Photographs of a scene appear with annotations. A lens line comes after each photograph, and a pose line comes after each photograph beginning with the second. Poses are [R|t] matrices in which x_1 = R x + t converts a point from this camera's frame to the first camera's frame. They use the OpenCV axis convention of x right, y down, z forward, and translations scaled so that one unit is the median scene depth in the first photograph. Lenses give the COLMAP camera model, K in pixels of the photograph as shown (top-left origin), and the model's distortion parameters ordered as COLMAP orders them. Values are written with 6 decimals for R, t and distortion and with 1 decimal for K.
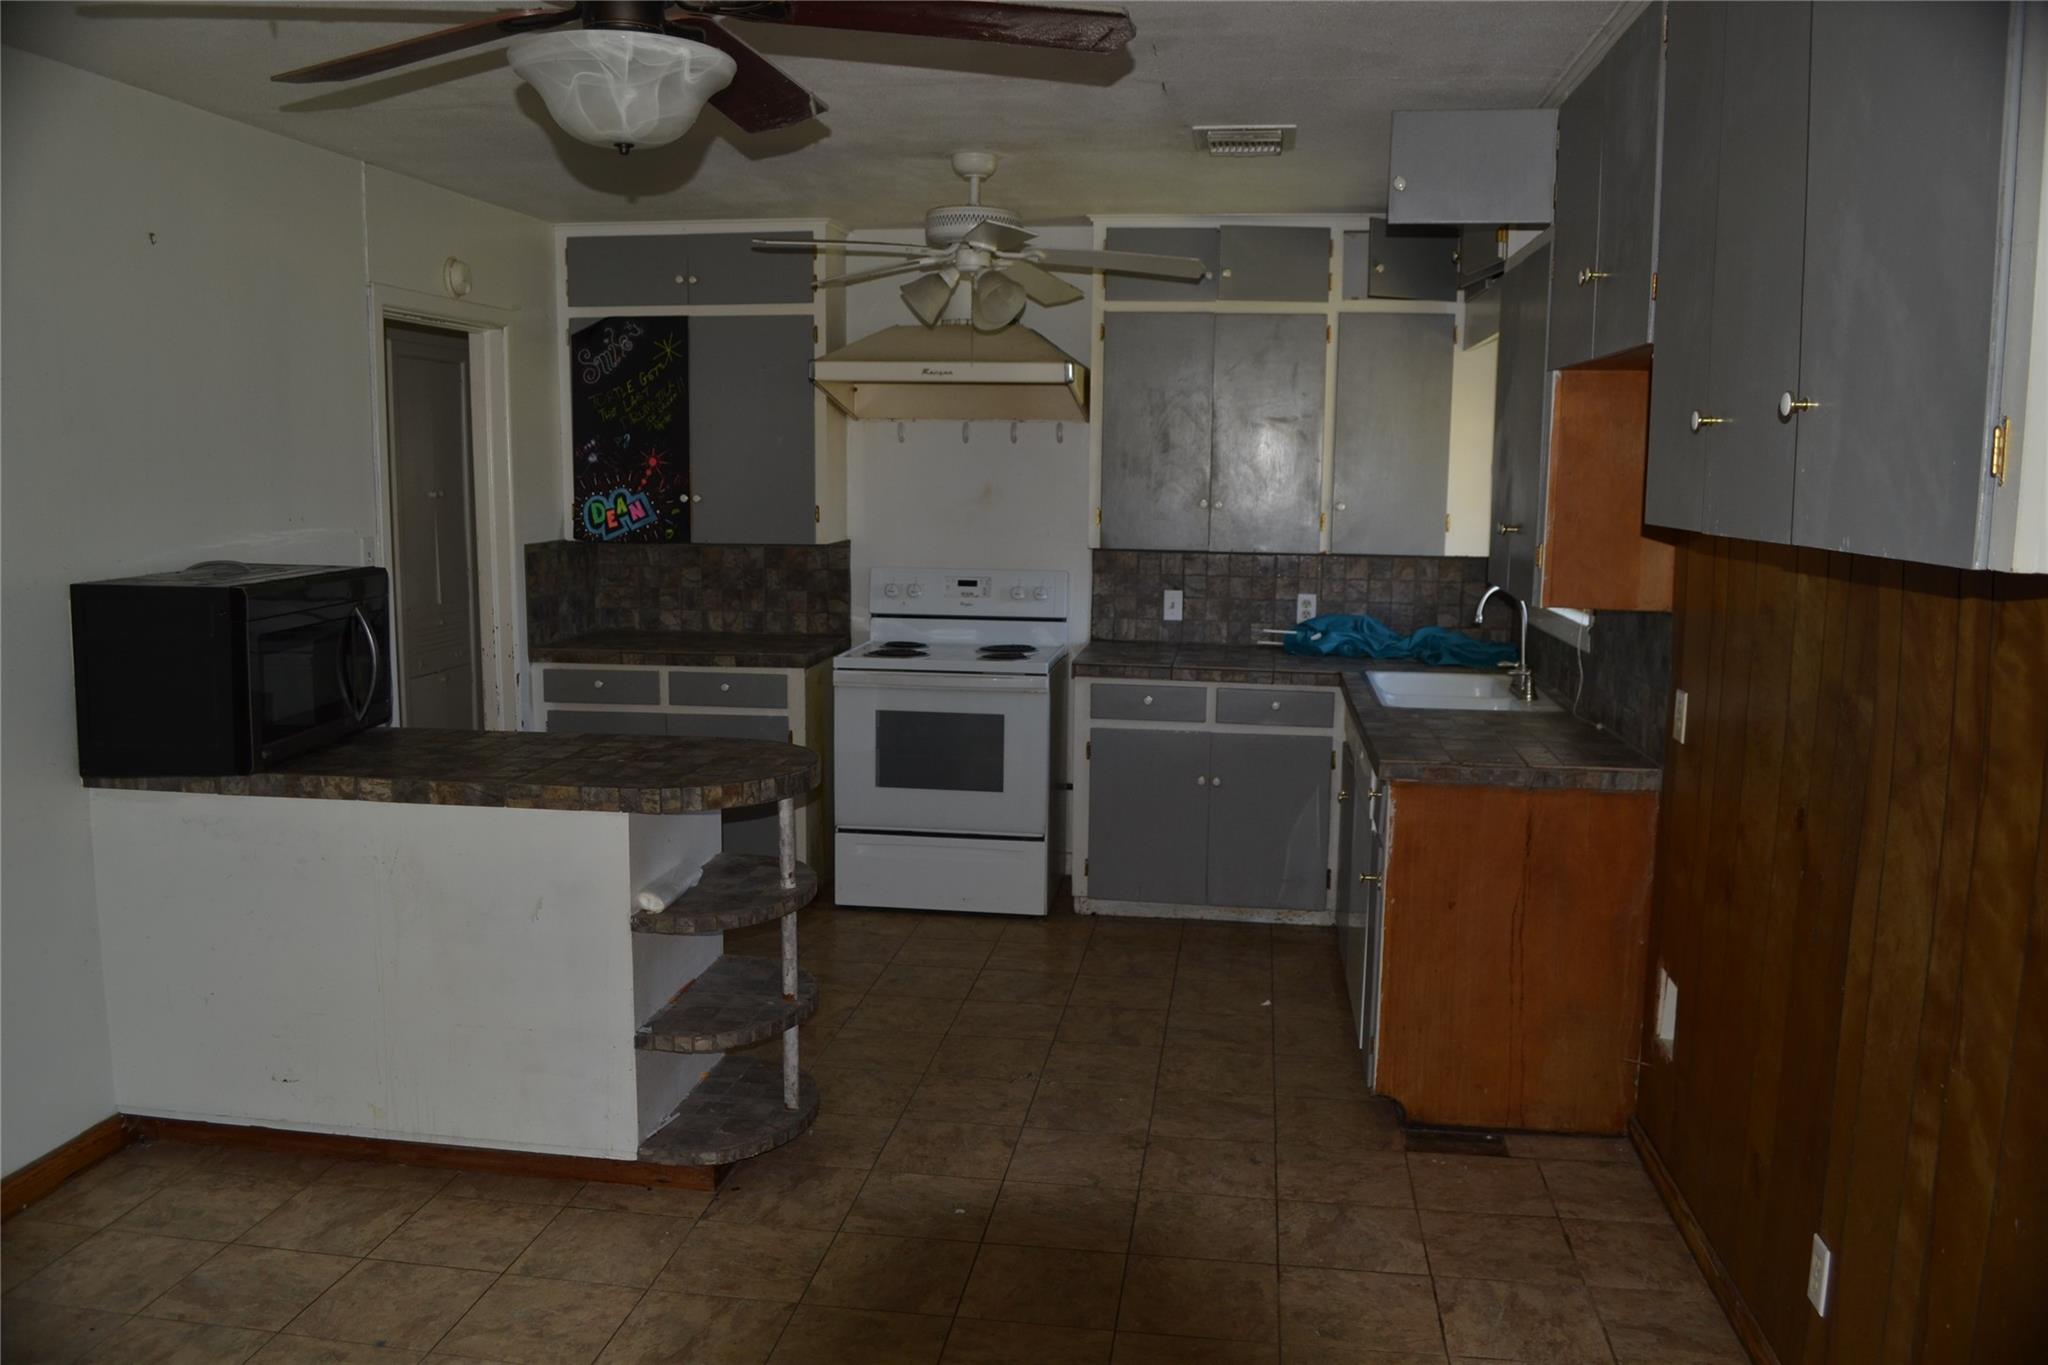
lens RADIAL K [[1636.2, 0, 1013.1], [0, 1636.2, 683.6], [0, 0, 1]] dist [-0.083494, 0.012515]
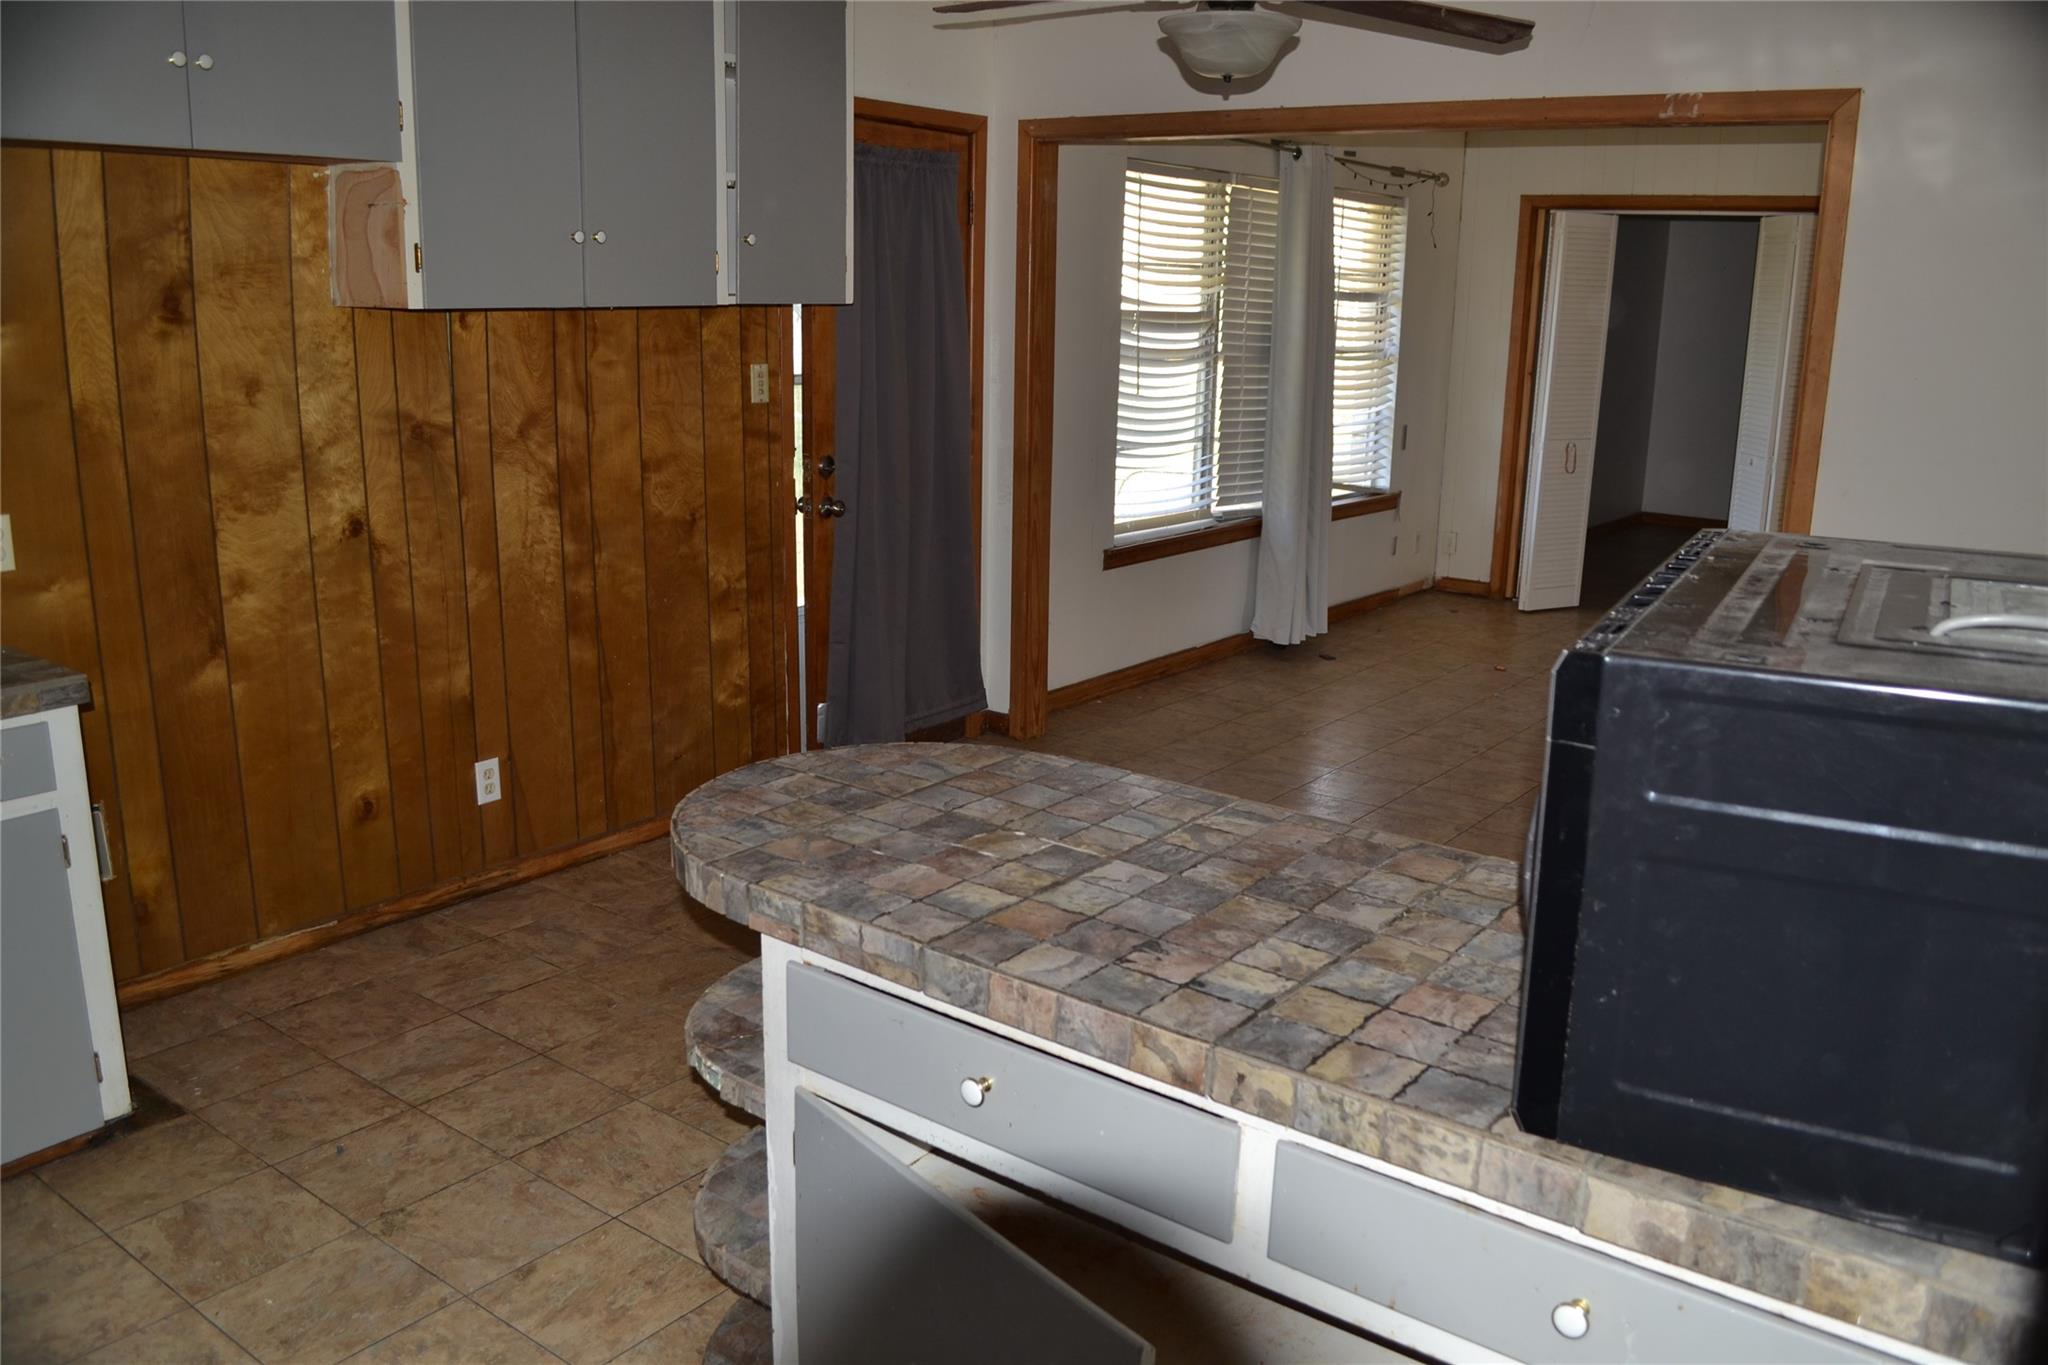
lens RADIAL K [[1636.2, 0, 1015.2], [0, 1636.2, 696.1], [0, 0, 1]] dist [-0.083494, 0.012515]
pose [[-0.876132, -0.139587, 0.461420, -0.506899], [0.041720, 0.931615, 0.361045, -0.197965], [-0.480263, 0.335573, -0.810394, 1.496253]]
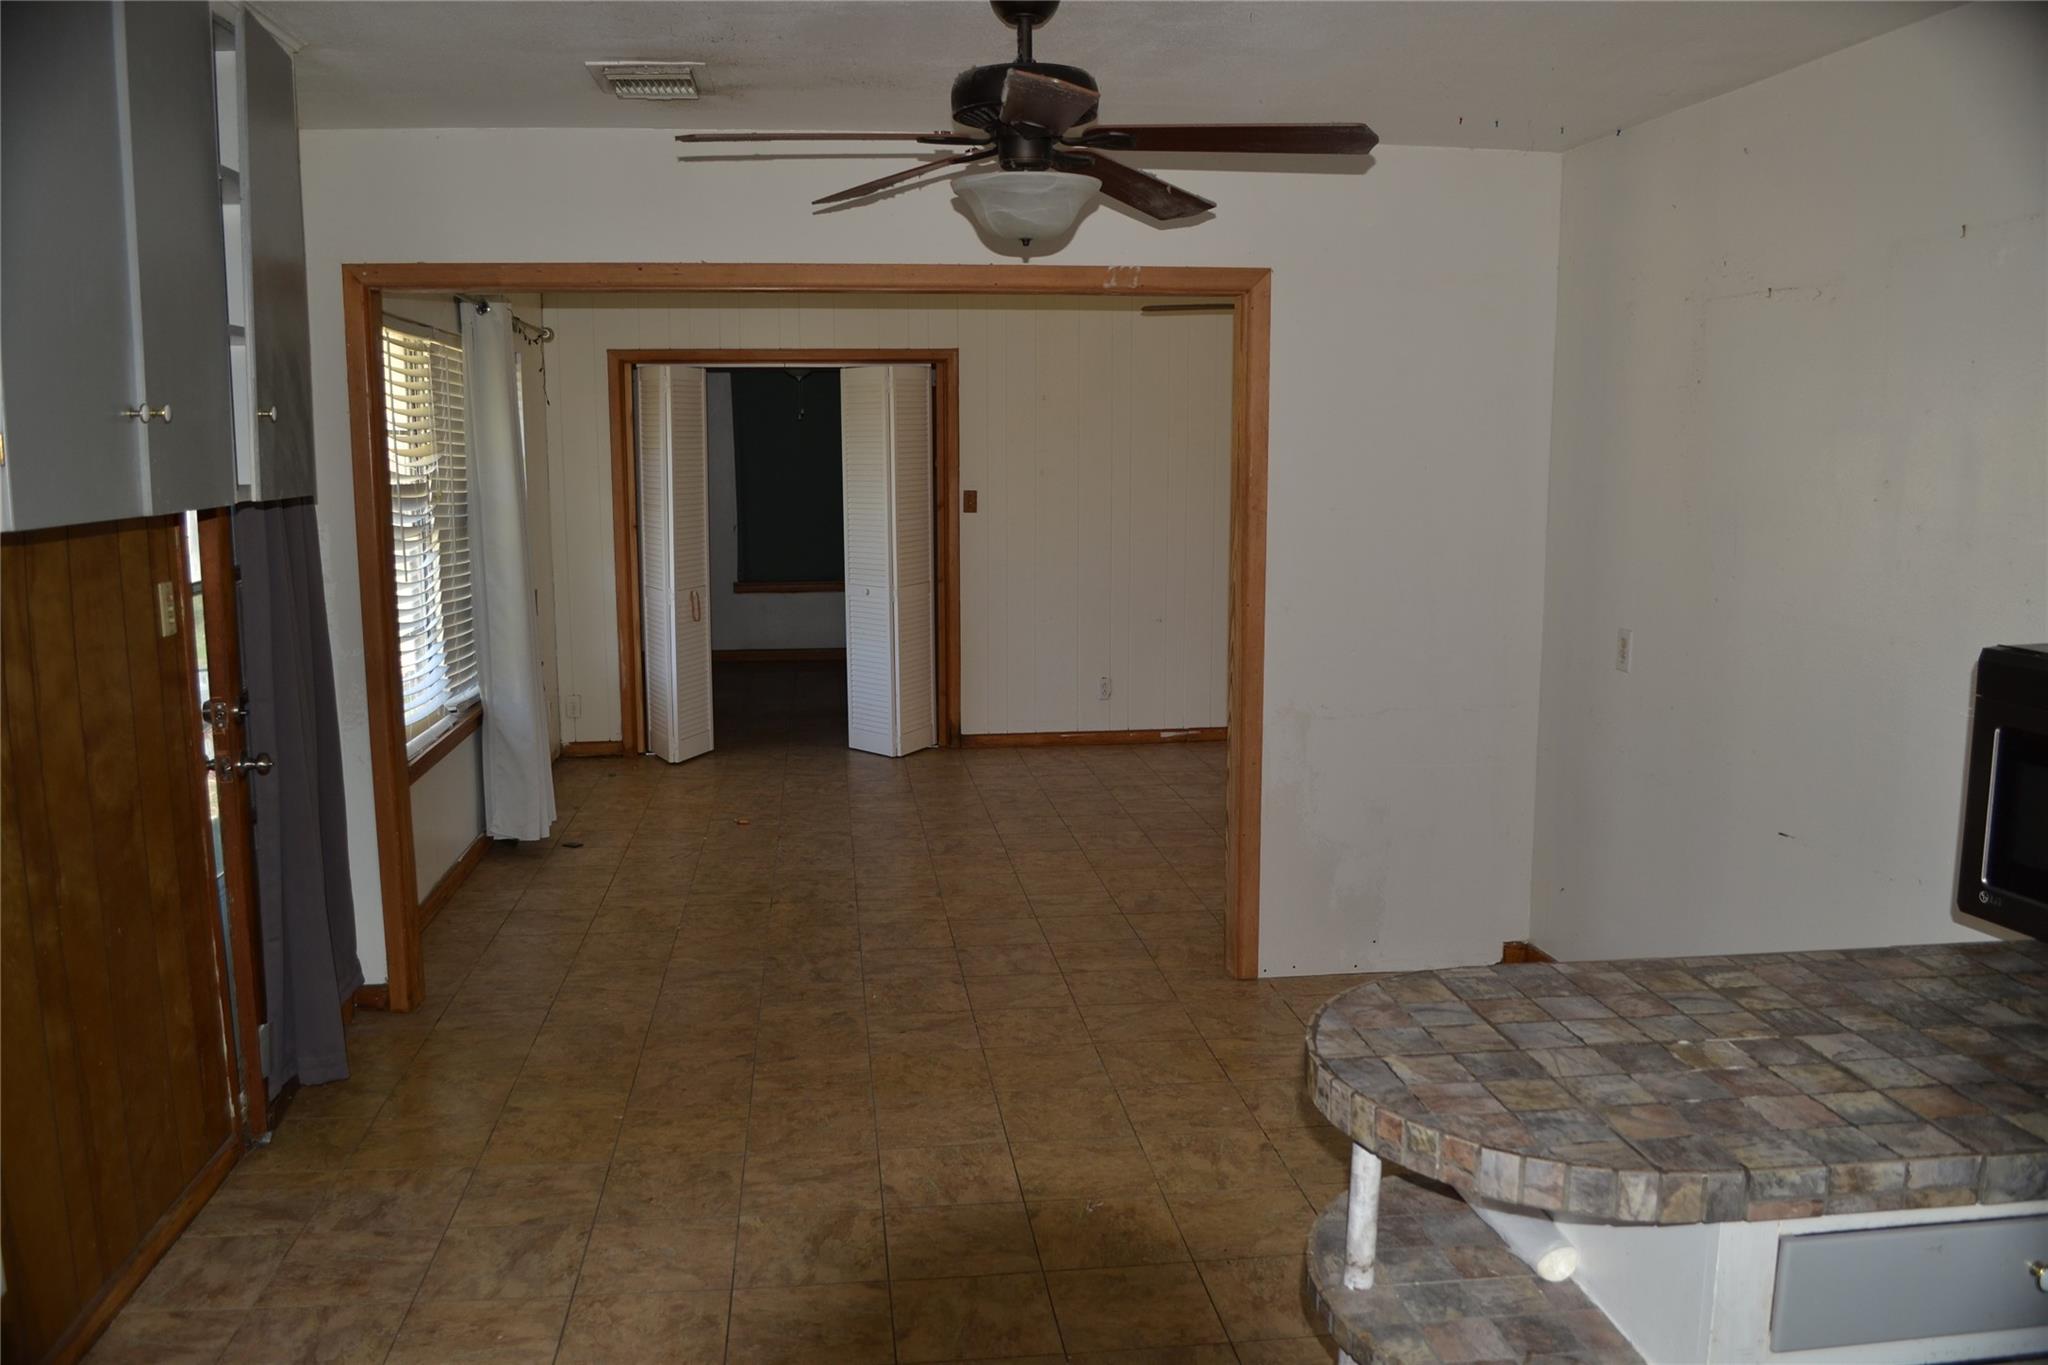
lens RADIAL K [[1636.2, 0, 1015.0], [0, 1636.2, 708.7], [0, 0, 1]] dist [-0.083494, 0.012515]
pose [[-0.964831, 0.039804, -0.259840, 0.102093], [-0.037972, 0.956998, 0.287598, -0.199035], [0.260114, 0.287350, -0.921830, 1.452437]]
